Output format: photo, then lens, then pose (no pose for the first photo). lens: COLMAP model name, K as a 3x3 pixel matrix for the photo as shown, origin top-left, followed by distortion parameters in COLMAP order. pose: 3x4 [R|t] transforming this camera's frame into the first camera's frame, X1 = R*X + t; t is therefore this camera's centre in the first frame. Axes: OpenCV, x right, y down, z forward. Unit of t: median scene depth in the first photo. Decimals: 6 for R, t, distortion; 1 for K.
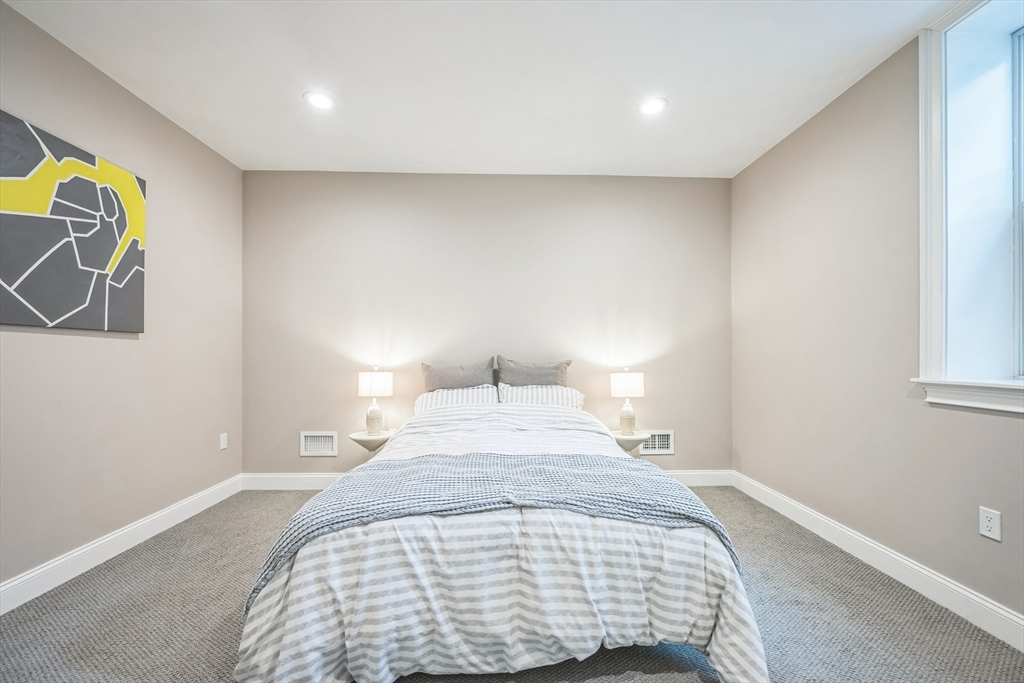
lens RADIAL K [[415.2, 0, 508.5], [0, 415.2, 330.2], [0, 0, 1]] dist [-0.000598, -0.000012]
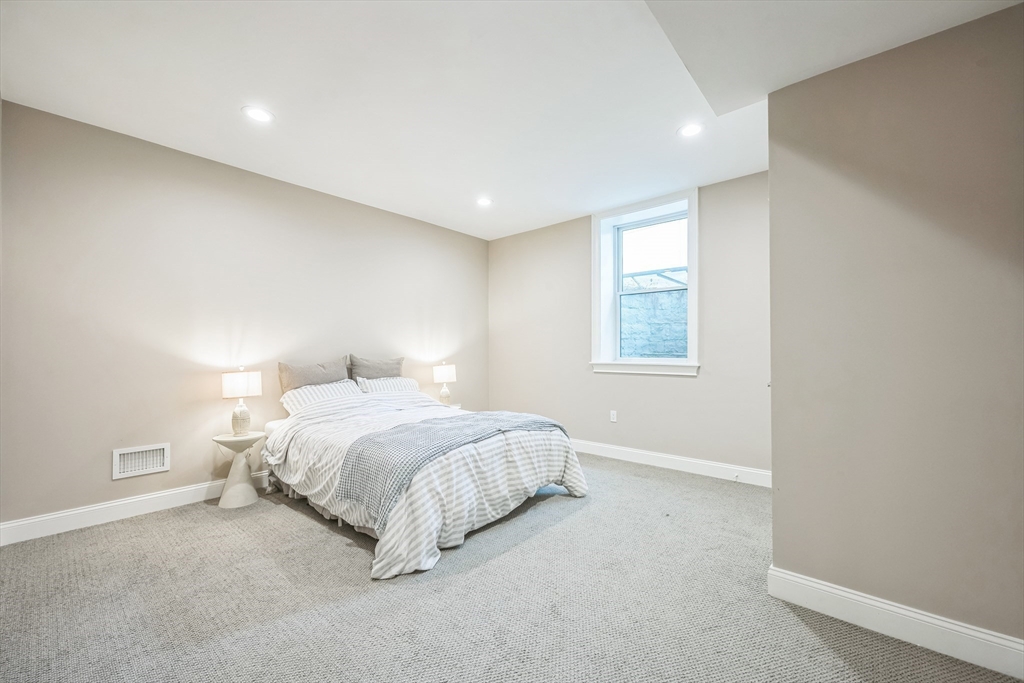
lens RADIAL K [[415.2, 0, 508.5], [0, 415.2, 330.2], [0, 0, 1]] dist [-0.000598, -0.000012]
pose [[0.675466, 0.034001, 0.736607, -1.432767], [-0.032876, 0.999332, -0.015981, -0.010798], [-0.736658, -0.013422, 0.676132, -0.311952]]
